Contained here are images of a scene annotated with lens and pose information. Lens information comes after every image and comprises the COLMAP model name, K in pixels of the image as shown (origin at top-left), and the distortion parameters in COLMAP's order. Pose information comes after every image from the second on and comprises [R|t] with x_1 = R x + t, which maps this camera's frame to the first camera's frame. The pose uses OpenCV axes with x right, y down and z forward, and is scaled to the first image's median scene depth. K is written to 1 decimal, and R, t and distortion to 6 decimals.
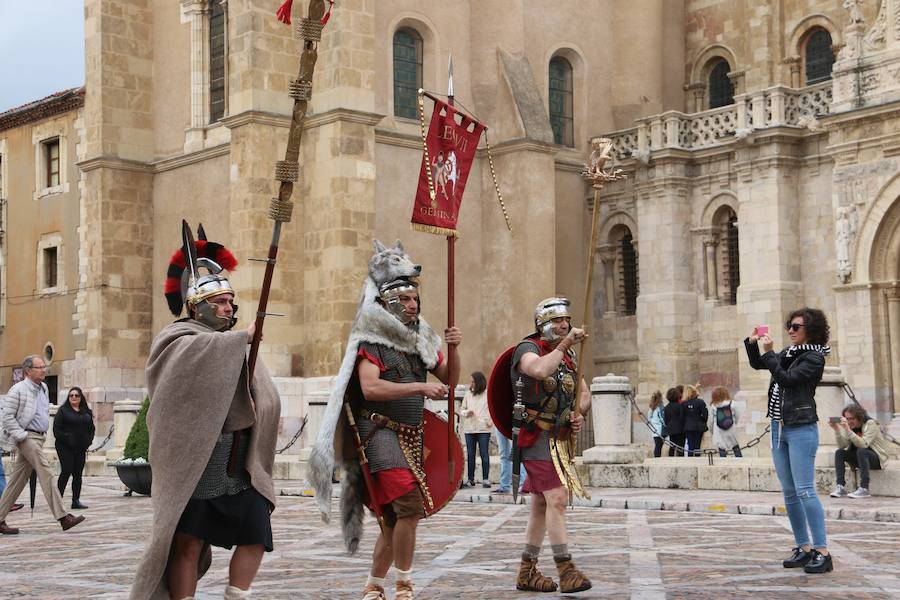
lens RADIAL K [[1592.2, 0, 469.6], [0, 1592.2, 312.4], [0, 0, 1]] dist [0.189221, 1.221809]
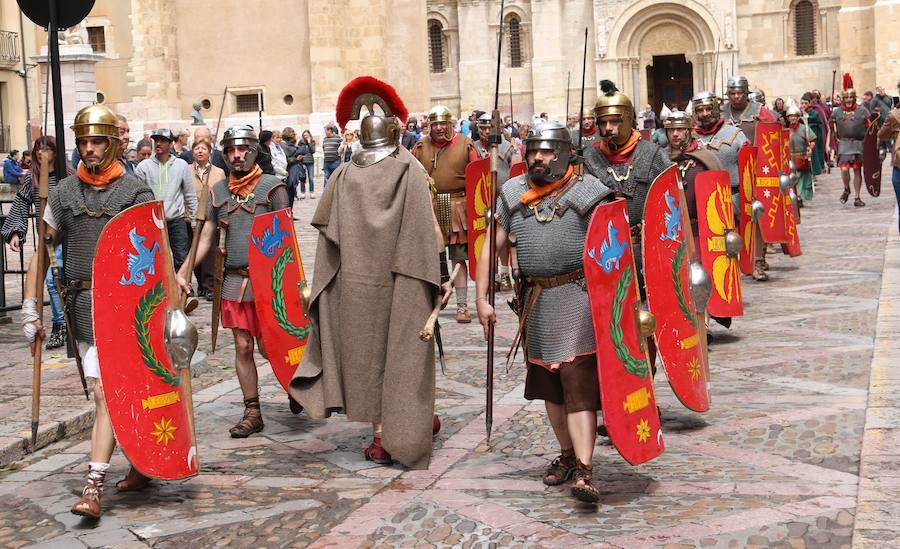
lens RADIAL K [[1519.1, 0, 429.8], [0, 1519.1, 243.4], [0, 0, 1]] dist [0.055250, 0.758588]
pose [[0.831763, -0.065939, 0.551201, -0.891357], [-0.006433, 0.991709, 0.128343, -0.027920], [-0.555094, -0.110297, 0.824442, -0.399614]]
